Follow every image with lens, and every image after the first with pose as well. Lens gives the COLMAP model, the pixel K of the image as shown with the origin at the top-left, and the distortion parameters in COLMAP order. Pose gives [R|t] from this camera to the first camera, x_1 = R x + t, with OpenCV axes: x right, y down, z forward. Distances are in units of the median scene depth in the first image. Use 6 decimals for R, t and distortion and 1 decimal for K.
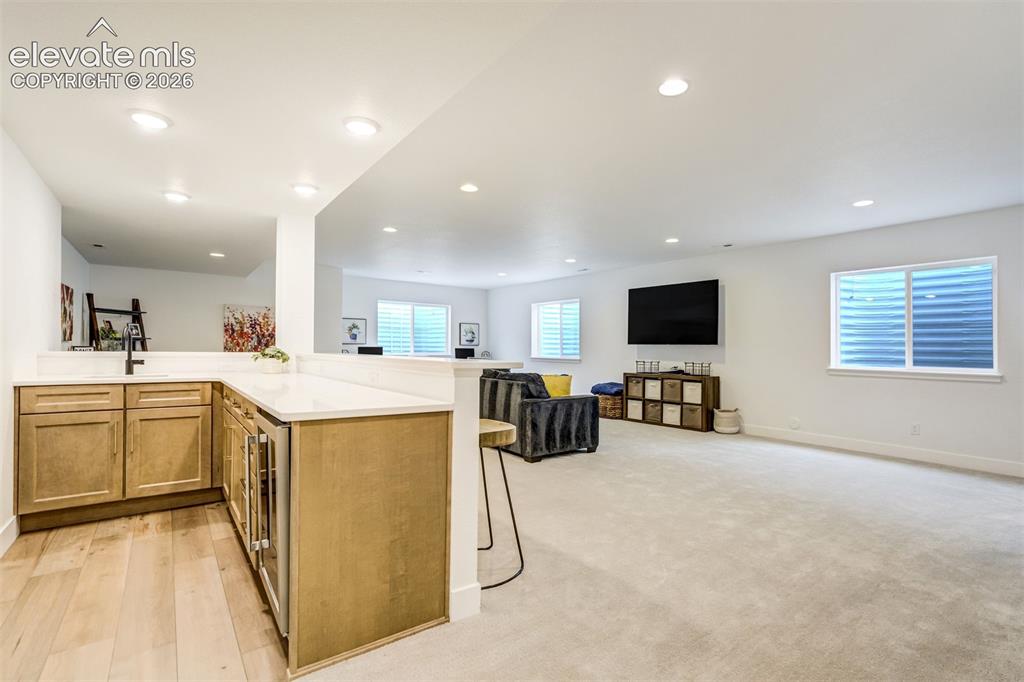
lens RADIAL K [[482.6, 0, 517.1], [0, 482.6, 343.0], [0, 0, 1]] dist [-0.000560, 0.000003]
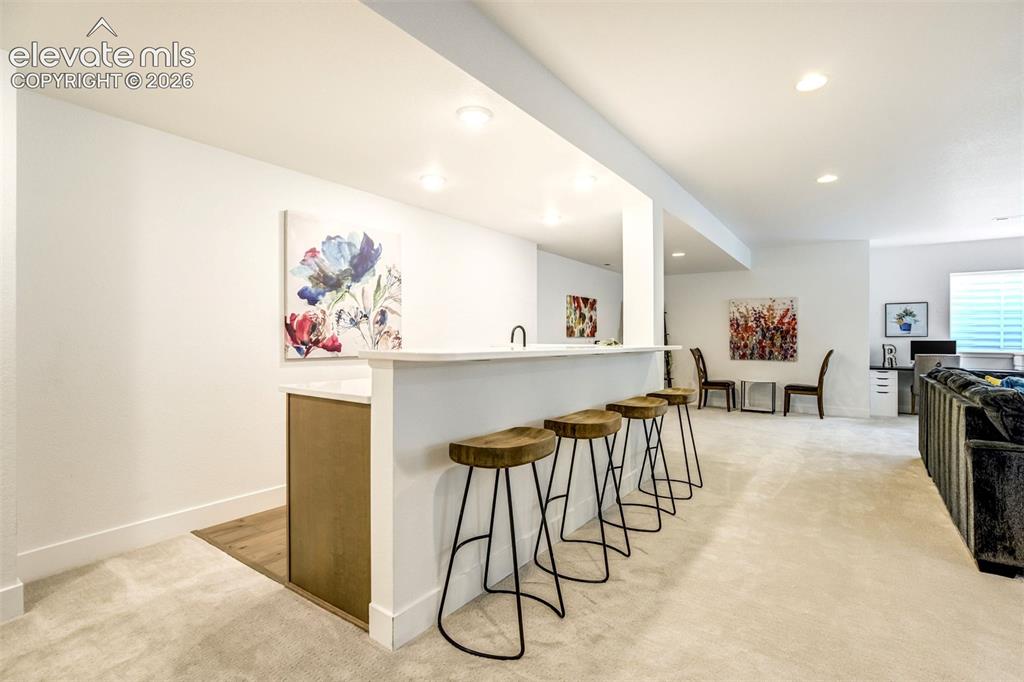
lens RADIAL K [[482.6, 0, 517.1], [0, 482.6, 343.0], [0, 0, 1]] dist [-0.000560, 0.000003]
pose [[0.333305, -0.002155, -0.942816, 0.198162], [0.009400, 0.999955, 0.001038, 0.006264], [0.942772, -0.009209, 0.333311, 0.228872]]
